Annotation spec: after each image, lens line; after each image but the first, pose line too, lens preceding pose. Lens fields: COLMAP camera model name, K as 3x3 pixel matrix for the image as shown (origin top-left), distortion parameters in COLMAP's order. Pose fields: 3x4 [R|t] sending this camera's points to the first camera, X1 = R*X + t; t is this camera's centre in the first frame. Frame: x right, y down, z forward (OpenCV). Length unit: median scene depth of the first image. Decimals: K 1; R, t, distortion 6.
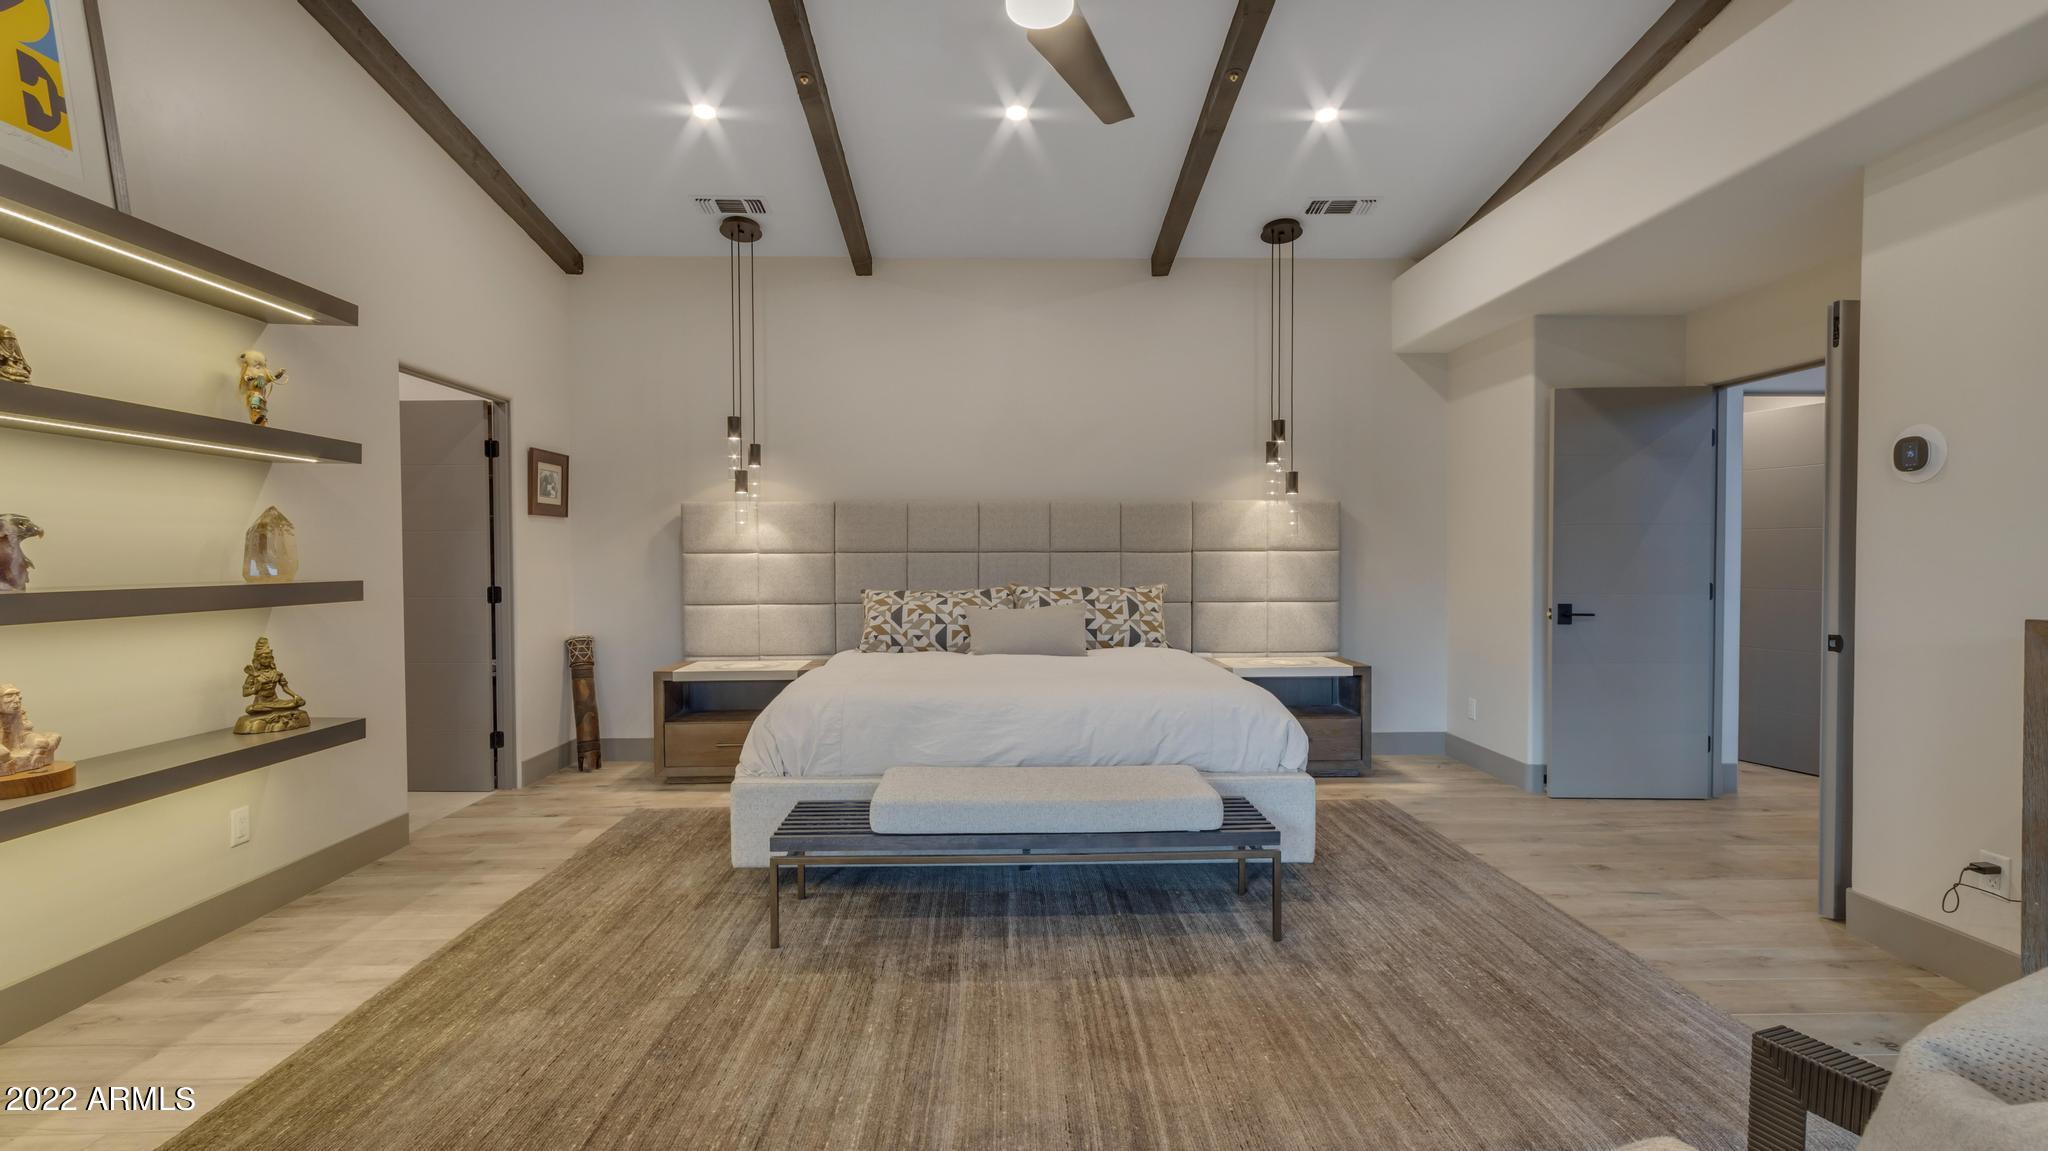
lens RADIAL K [[945.7, 0, 1026.7], [0, 945.7, 575.1], [0, 0, 1]] dist [0.003634, 0.000584]
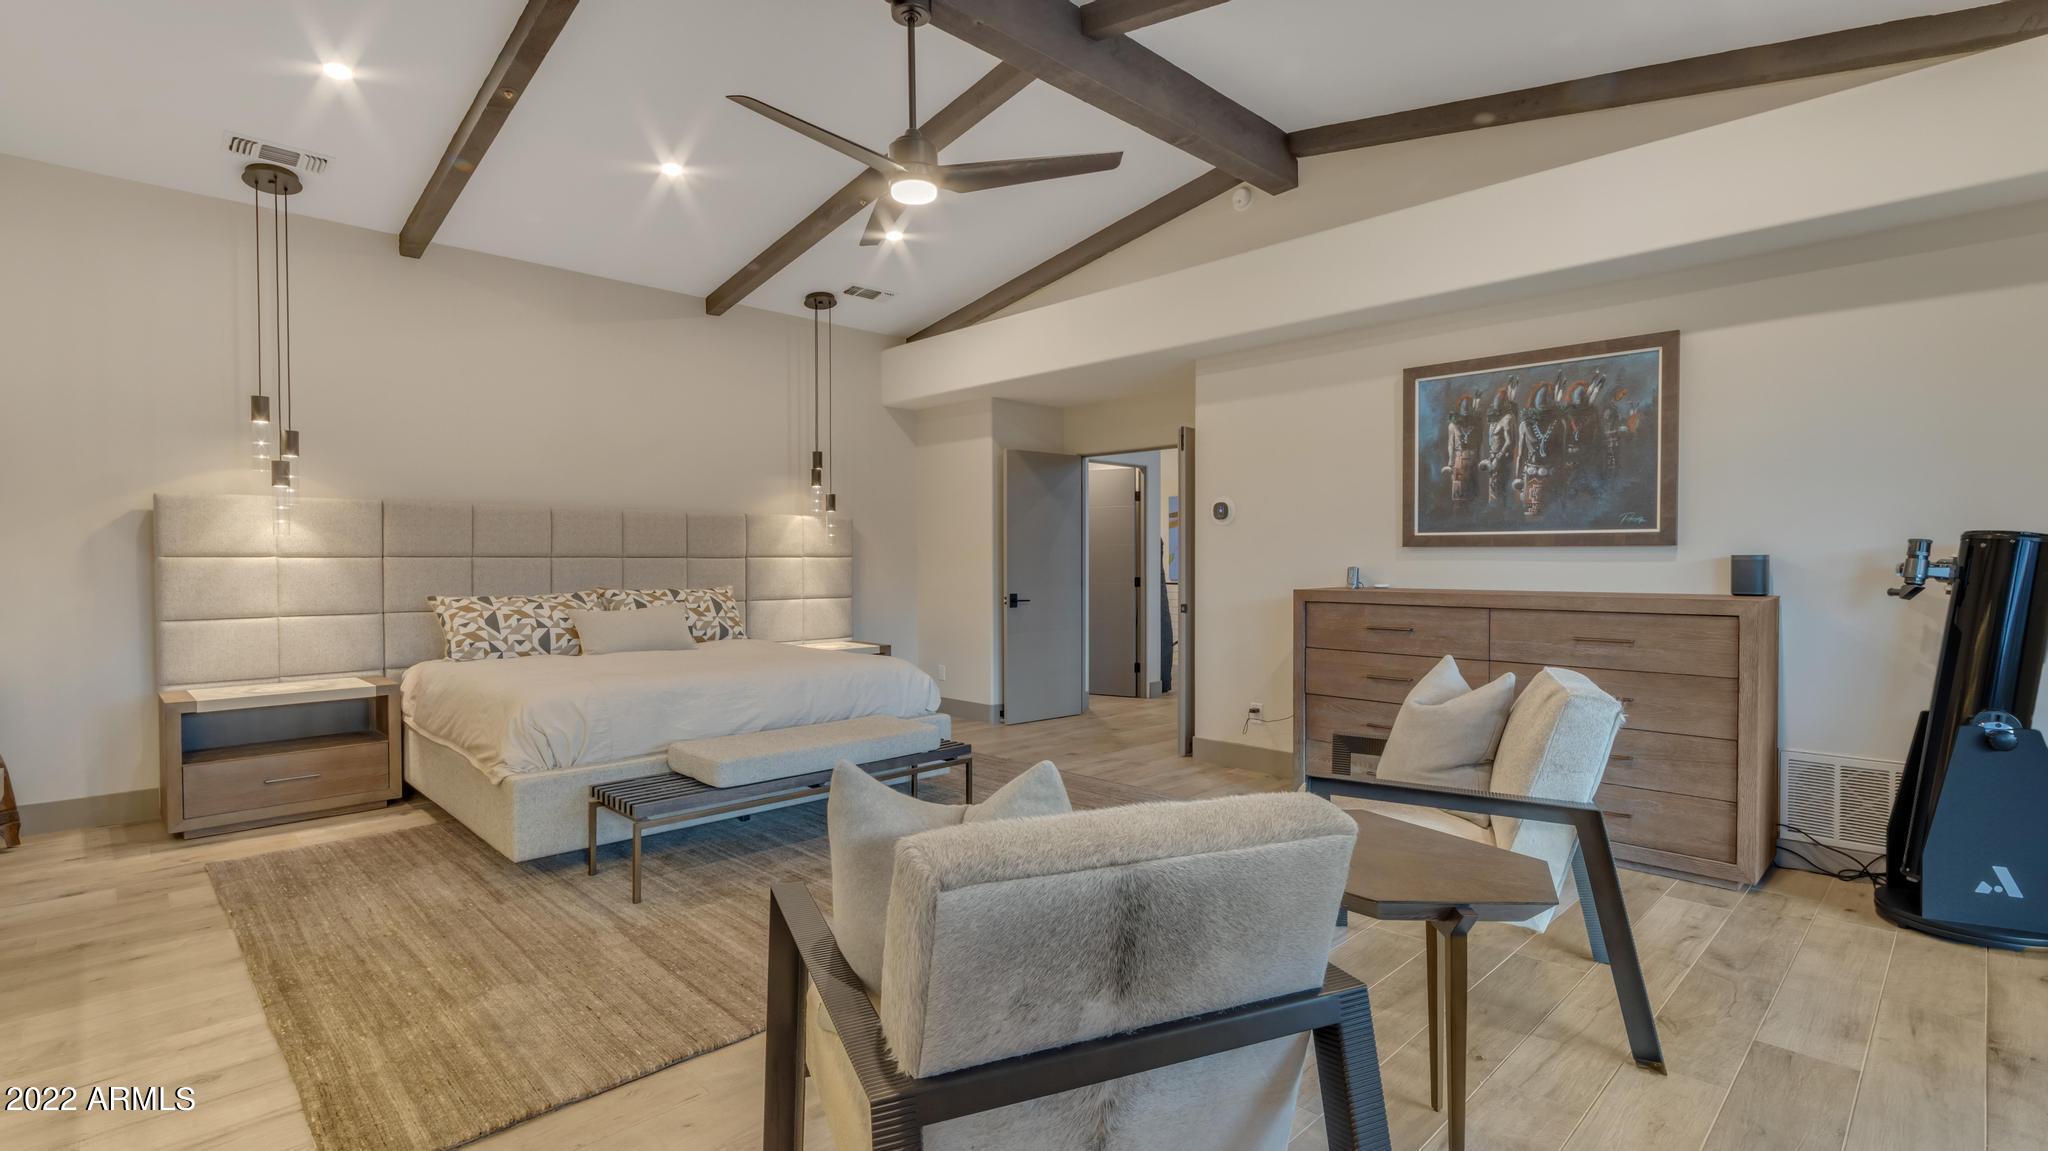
lens RADIAL K [[945.7, 0, 1023.2], [0, 945.7, 573.4], [0, 0, 1]] dist [0.003634, 0.000584]
pose [[0.729372, -0.007181, 0.684079, -0.399848], [0.011868, 0.999927, -0.002157, 0.001577], [-0.684014, 0.009692, 0.729404, -0.090417]]
